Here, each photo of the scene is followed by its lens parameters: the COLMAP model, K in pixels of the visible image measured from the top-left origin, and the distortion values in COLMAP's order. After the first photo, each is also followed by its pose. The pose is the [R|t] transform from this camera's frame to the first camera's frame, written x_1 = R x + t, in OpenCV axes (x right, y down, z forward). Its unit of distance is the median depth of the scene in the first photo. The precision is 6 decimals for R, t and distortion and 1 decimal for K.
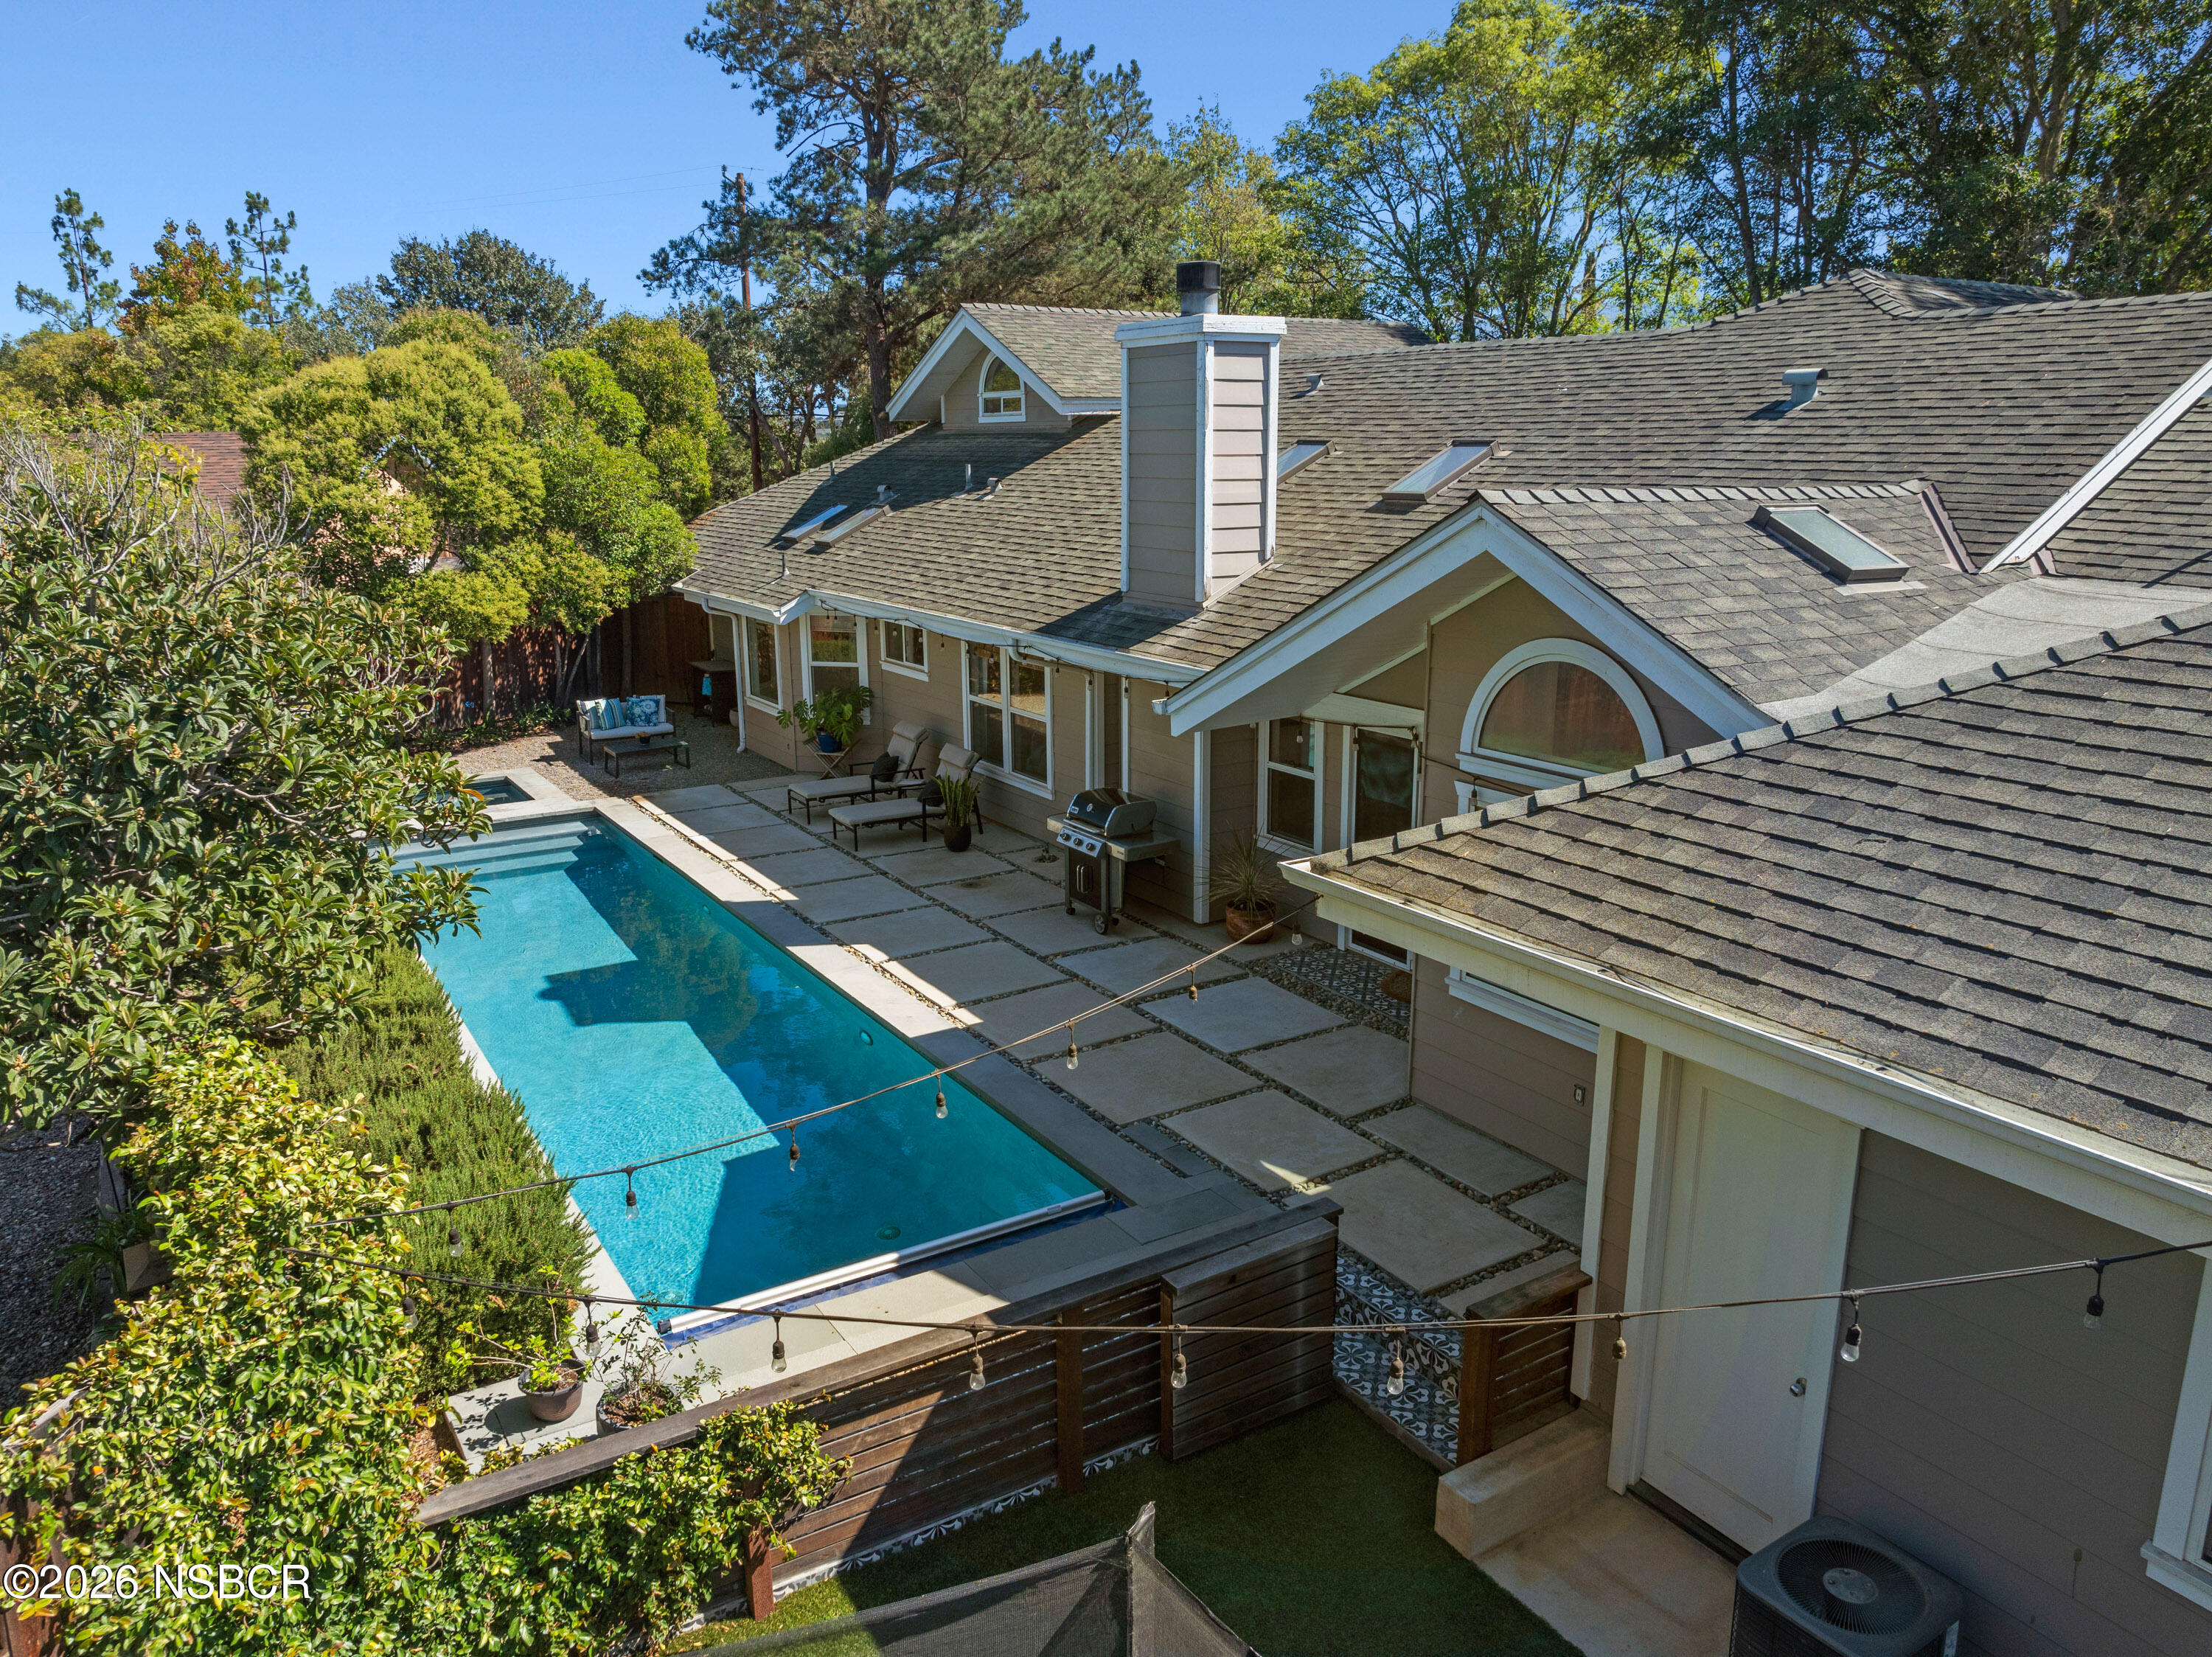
lens RADIAL K [[1546.3, 0, 1107.1], [0, 1546.3, 820.3], [0, 0, 1]] dist [-0.060464, 0.030215]
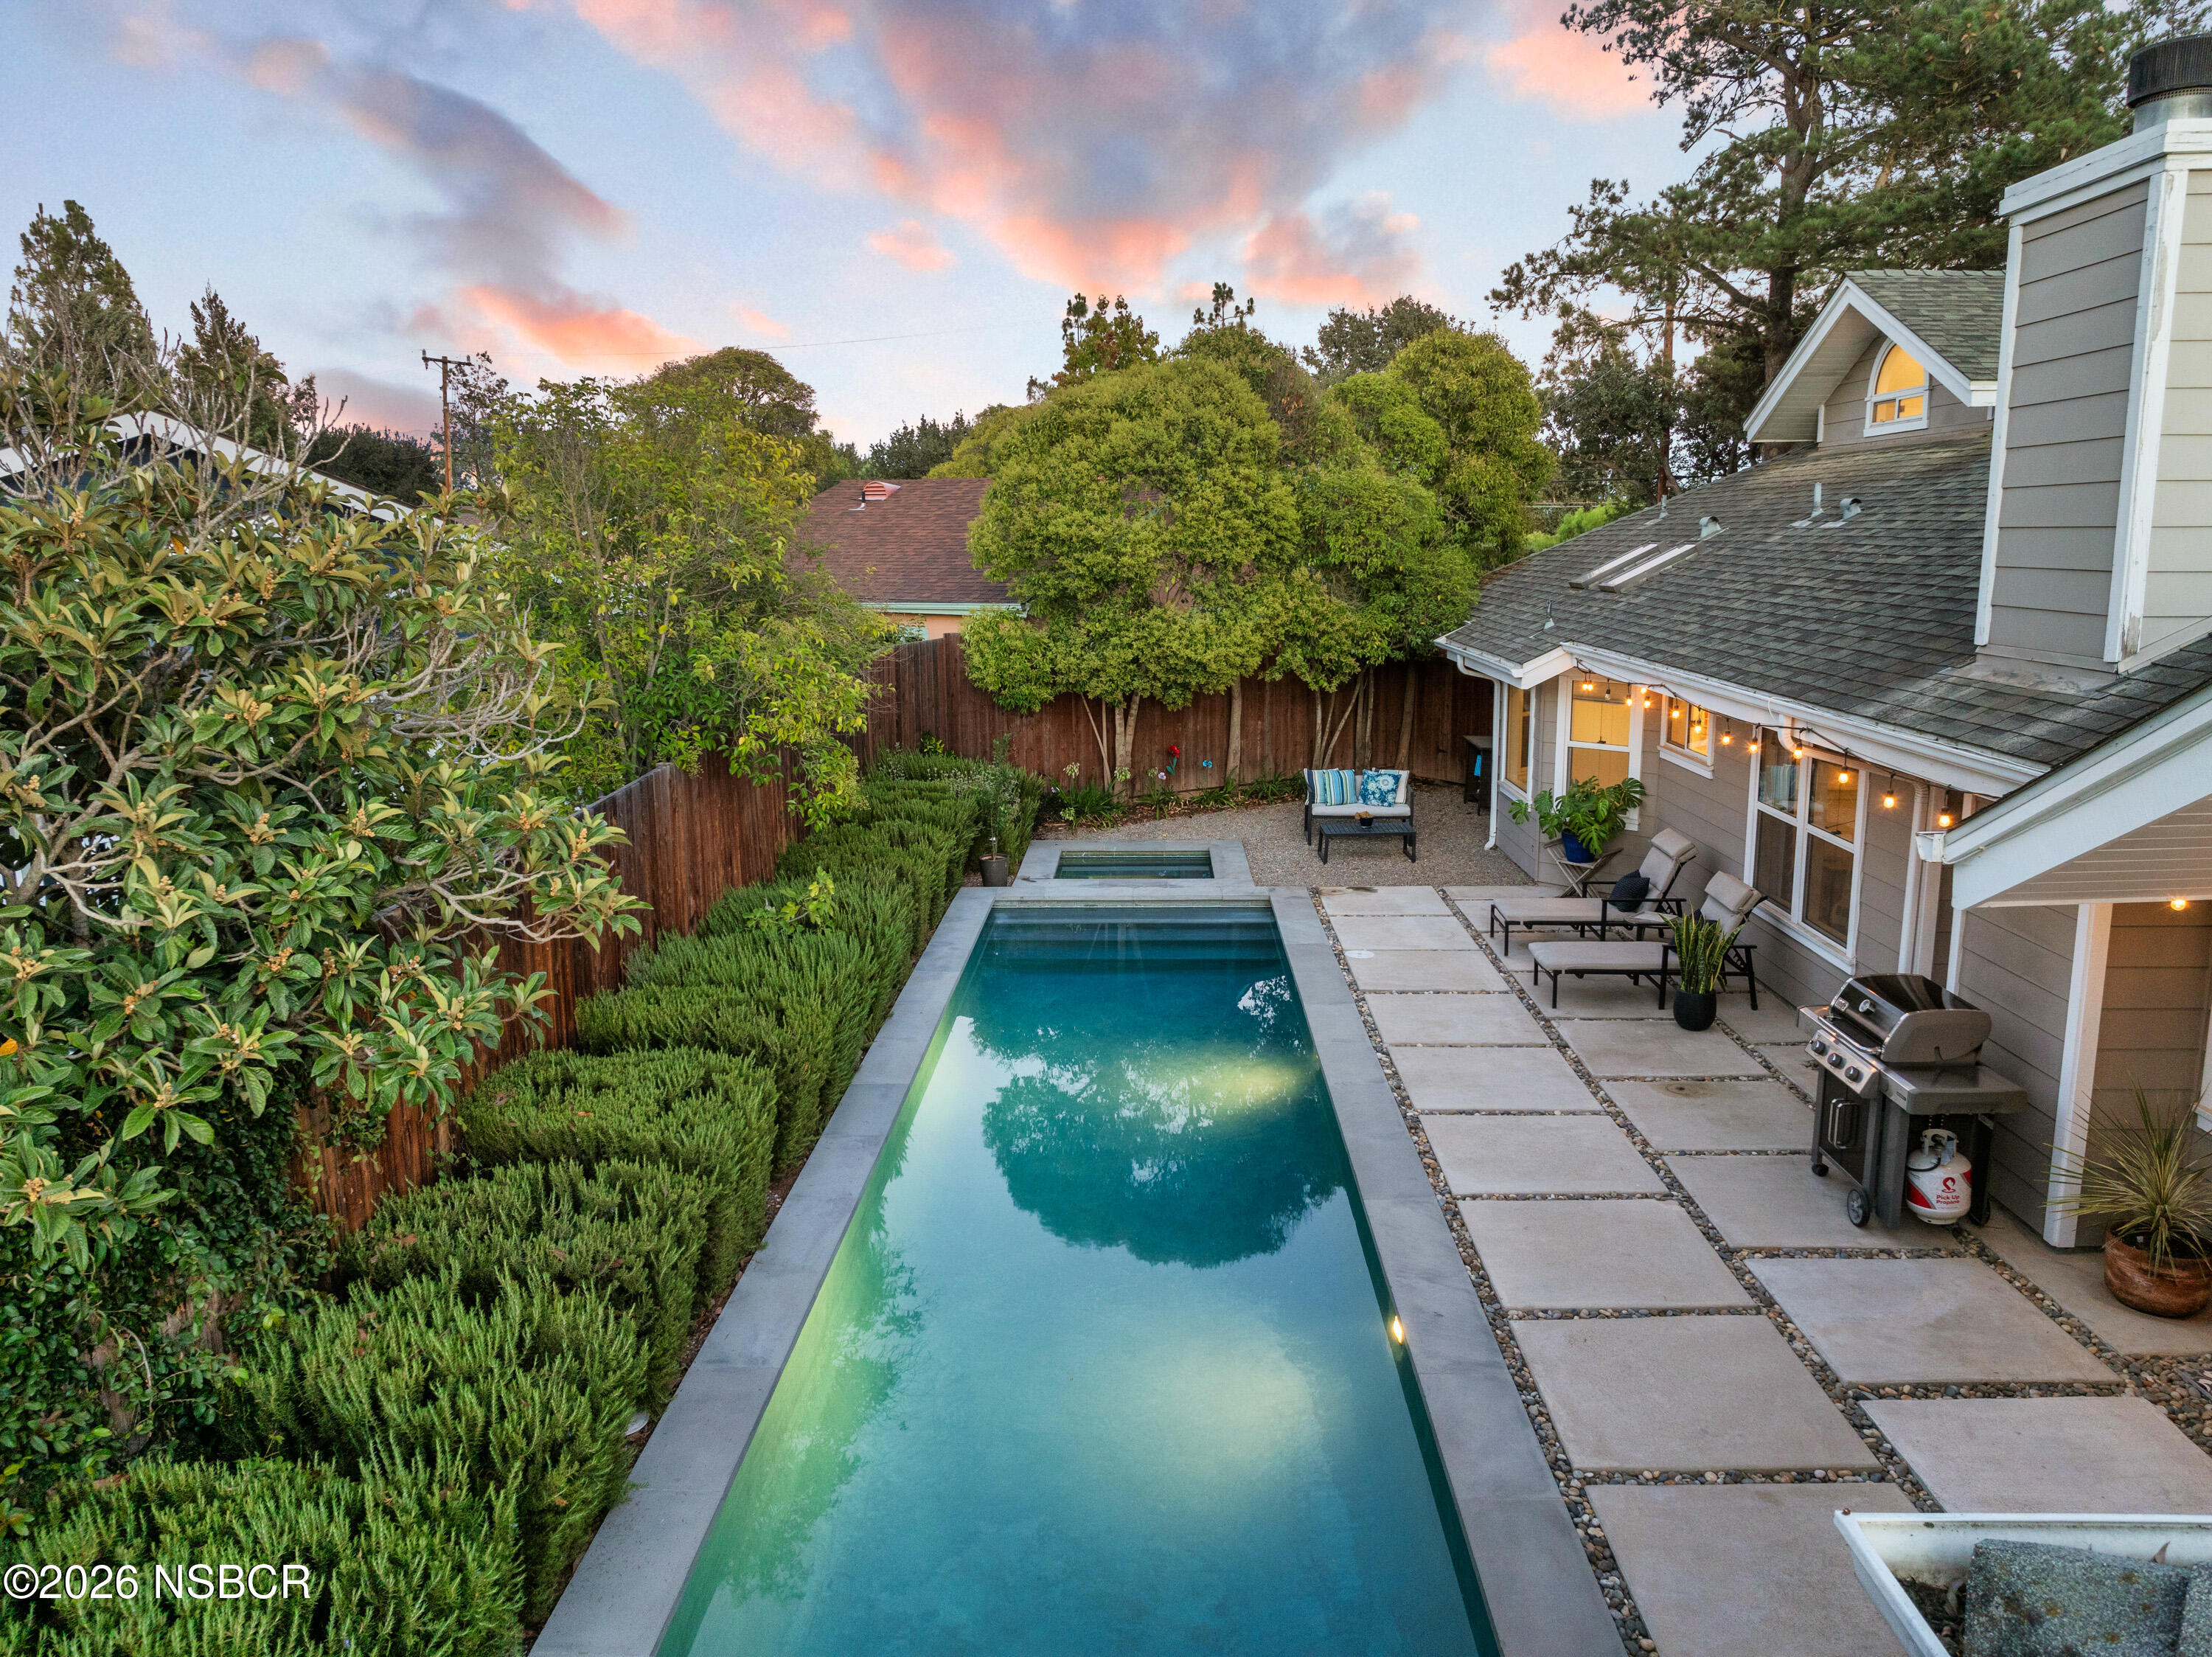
lens RADIAL K [[1546.3, 0, 1096.6], [0, 1546.3, 821.1], [0, 0, 1]] dist [-0.060464, 0.030215]
pose [[0.820772, 0.097753, -0.562831, 0.047090], [-0.128747, 0.991556, -0.015537, -0.021807], [0.556559, 0.085216, 0.826426, 0.244524]]
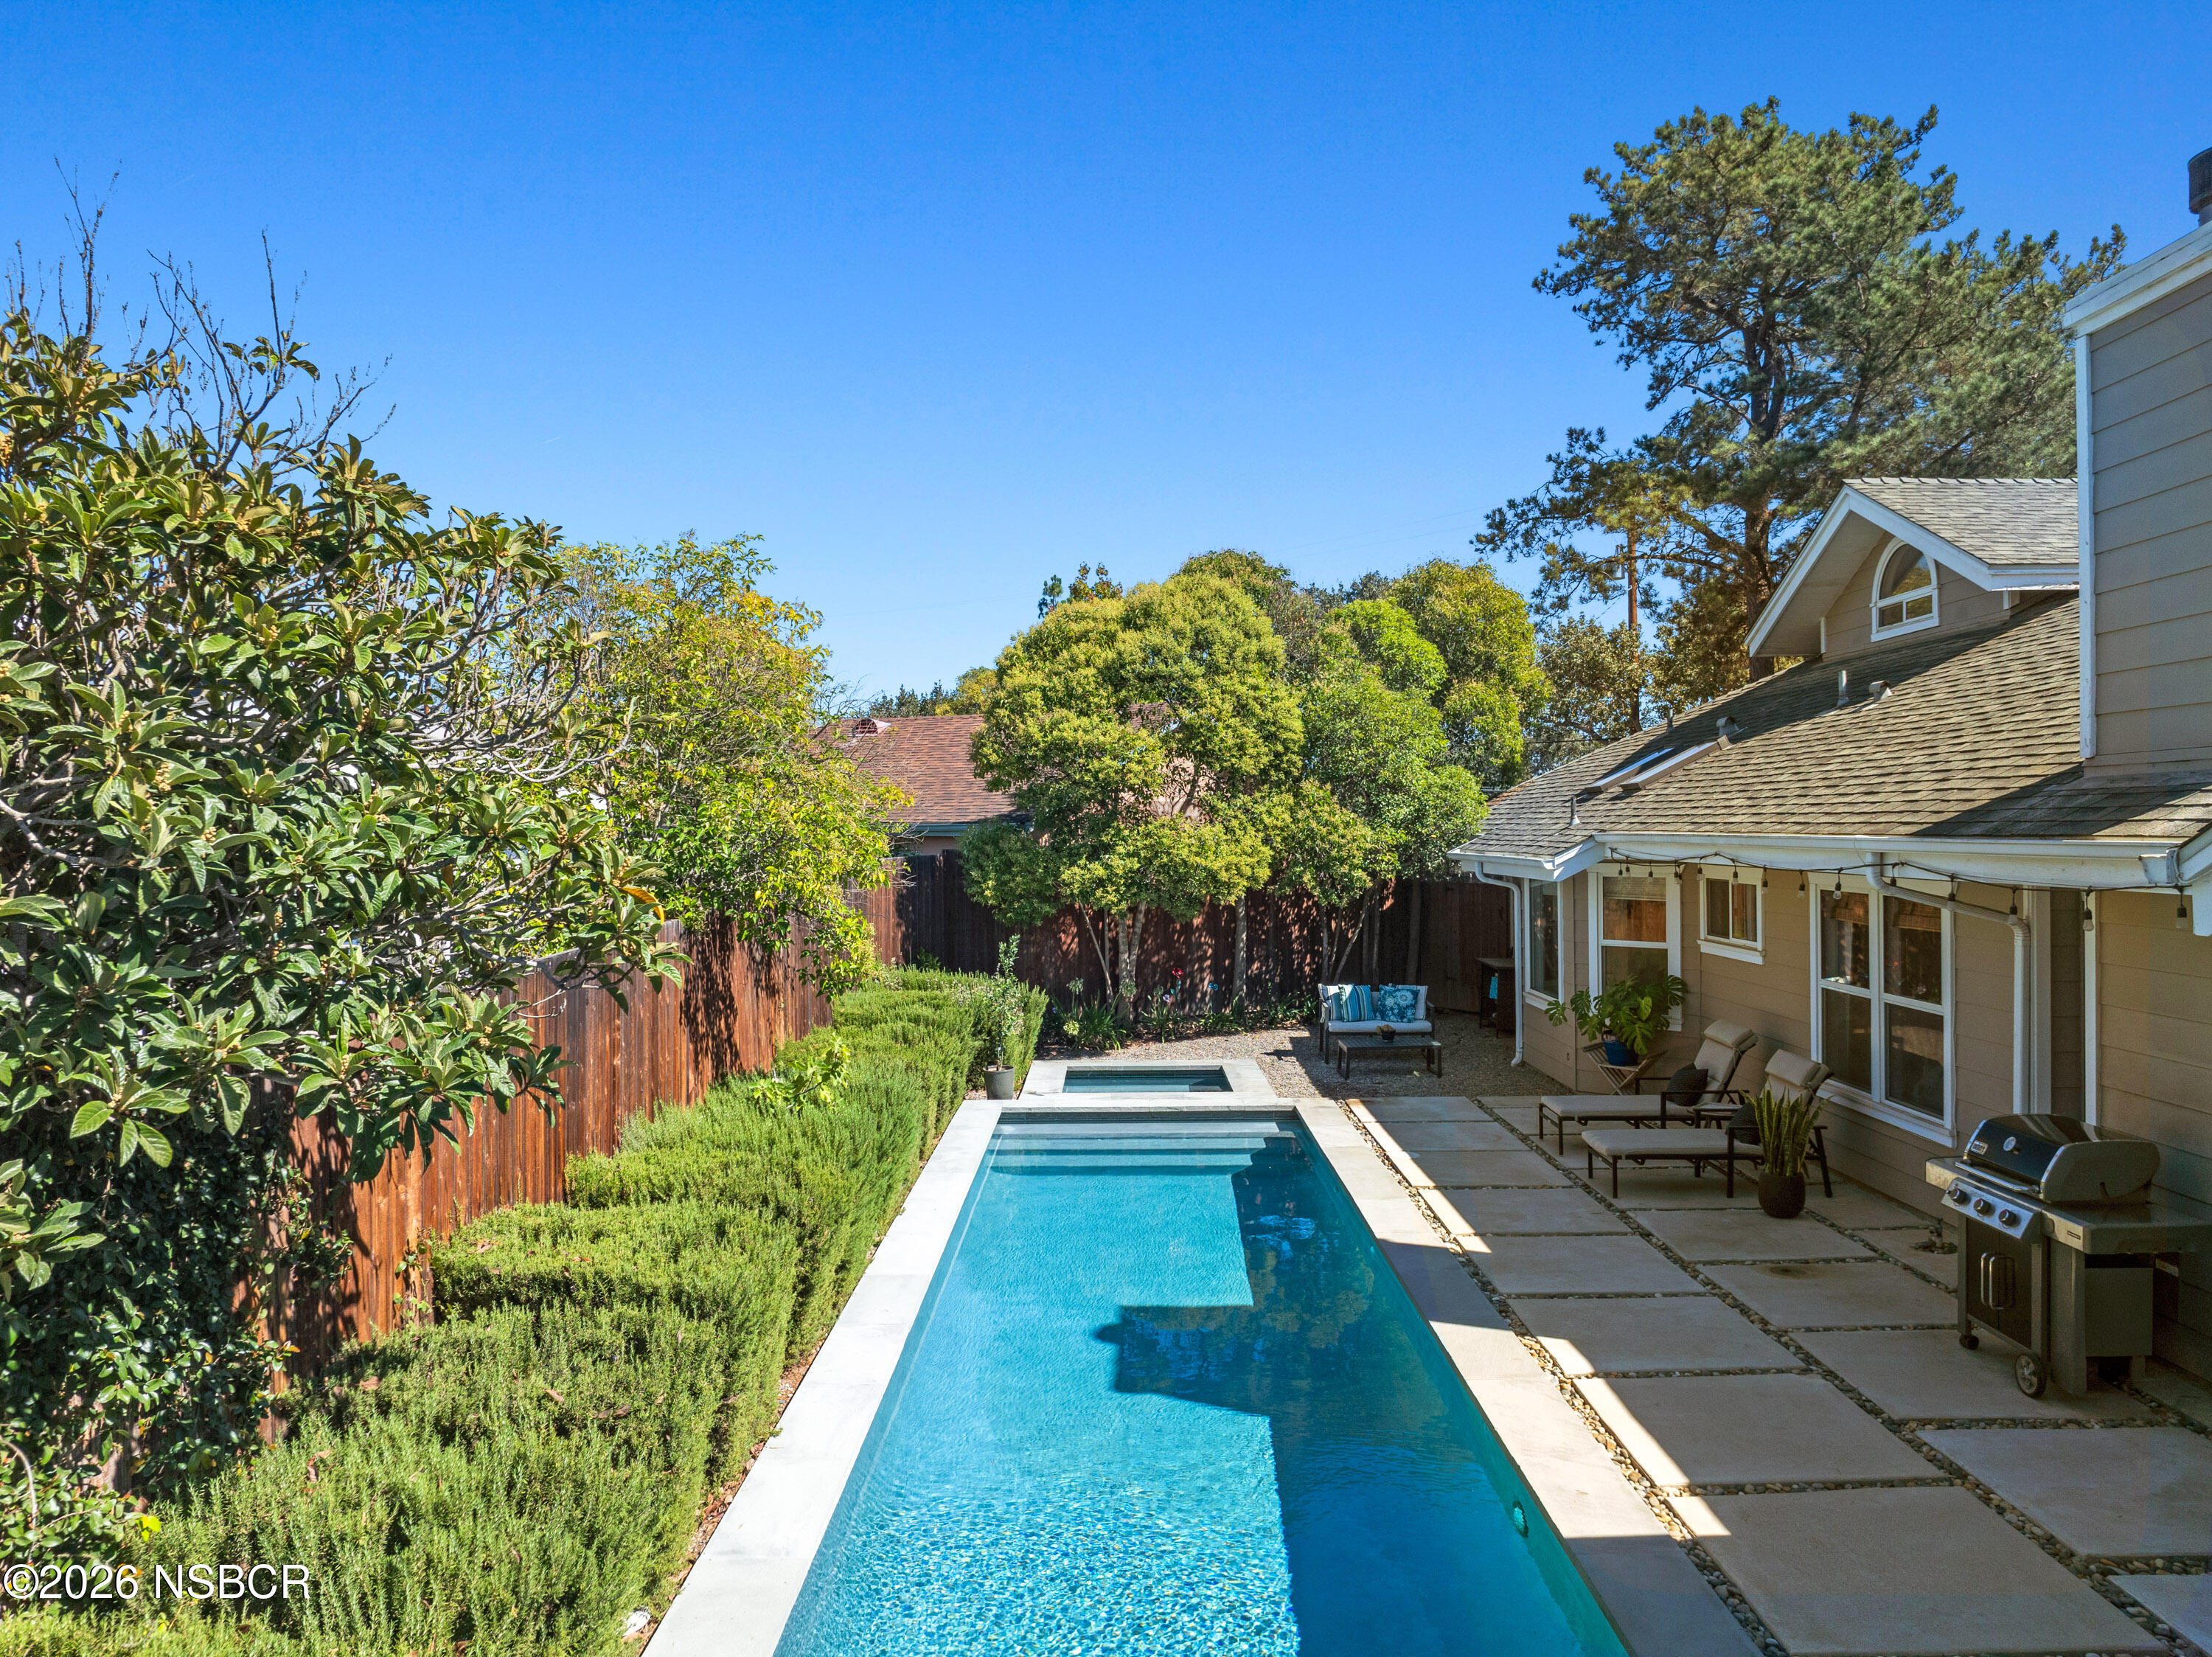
lens RADIAL K [[1546.3, 0, 1096.7], [0, 1546.3, 831.9], [0, 0, 1]] dist [-0.060464, 0.030215]
pose [[0.834051, -0.002963, -0.551680, 0.010027], [-0.125696, 0.972664, -0.195256, 0.019553], [0.537178, 0.232198, 0.810879, 0.266448]]
